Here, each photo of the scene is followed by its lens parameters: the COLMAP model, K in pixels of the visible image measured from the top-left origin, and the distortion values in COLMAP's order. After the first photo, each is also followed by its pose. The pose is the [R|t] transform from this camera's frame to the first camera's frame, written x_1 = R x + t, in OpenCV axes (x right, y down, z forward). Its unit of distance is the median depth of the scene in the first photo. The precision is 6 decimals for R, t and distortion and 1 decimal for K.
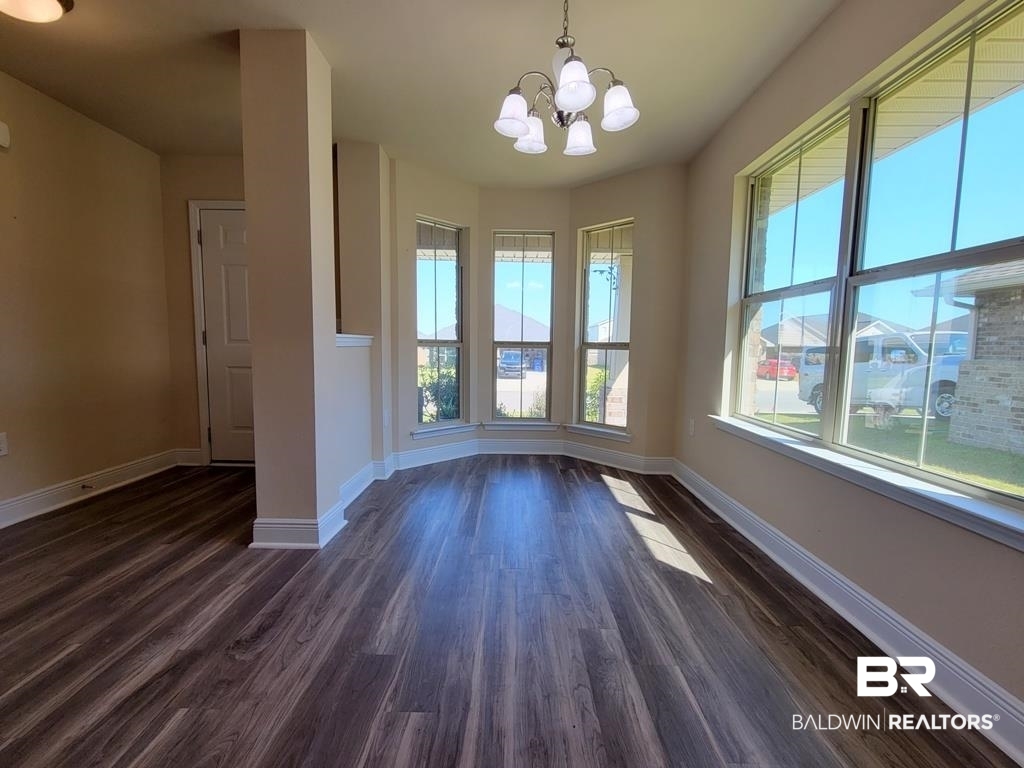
lens RADIAL K [[440.6, 0, 509.6], [0, 440.6, 388.7], [0, 0, 1]] dist [-0.000387, 0.000130]
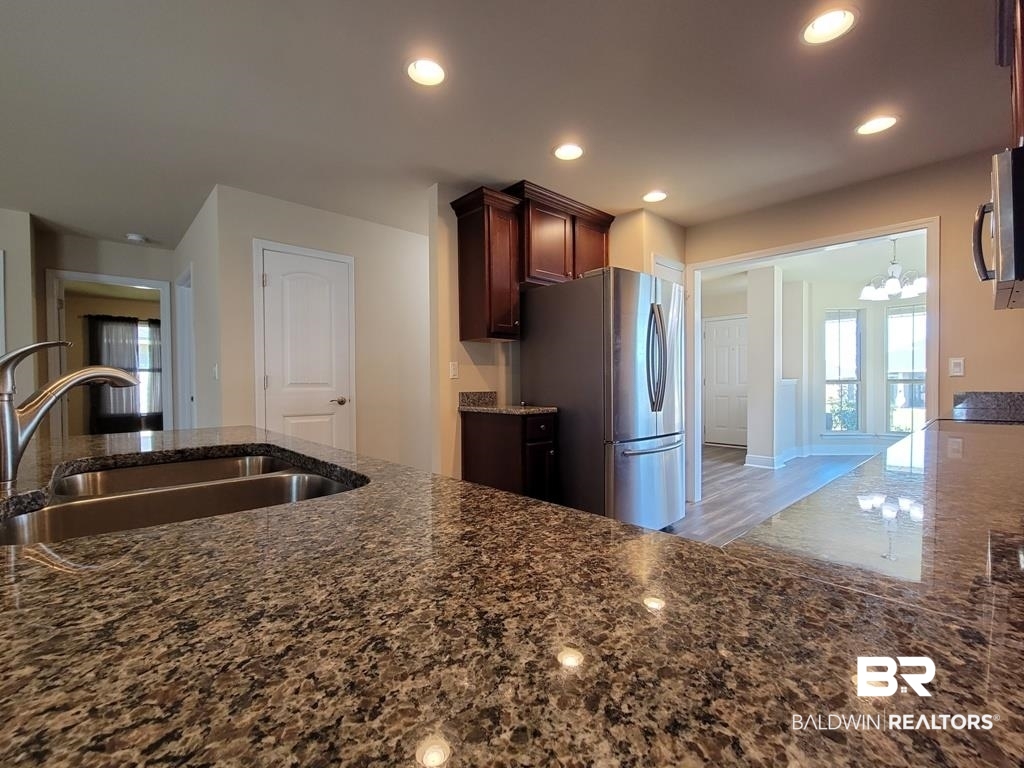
lens RADIAL K [[440.6, 0, 509.6], [0, 440.6, 388.7], [0, 0, 1]] dist [-0.000387, 0.000130]
pose [[0.671879, -0.011561, -0.740571, 0.213267], [-0.053662, 0.996491, -0.064241, 0.091533], [0.738715, 0.082902, 0.668901, -0.965038]]
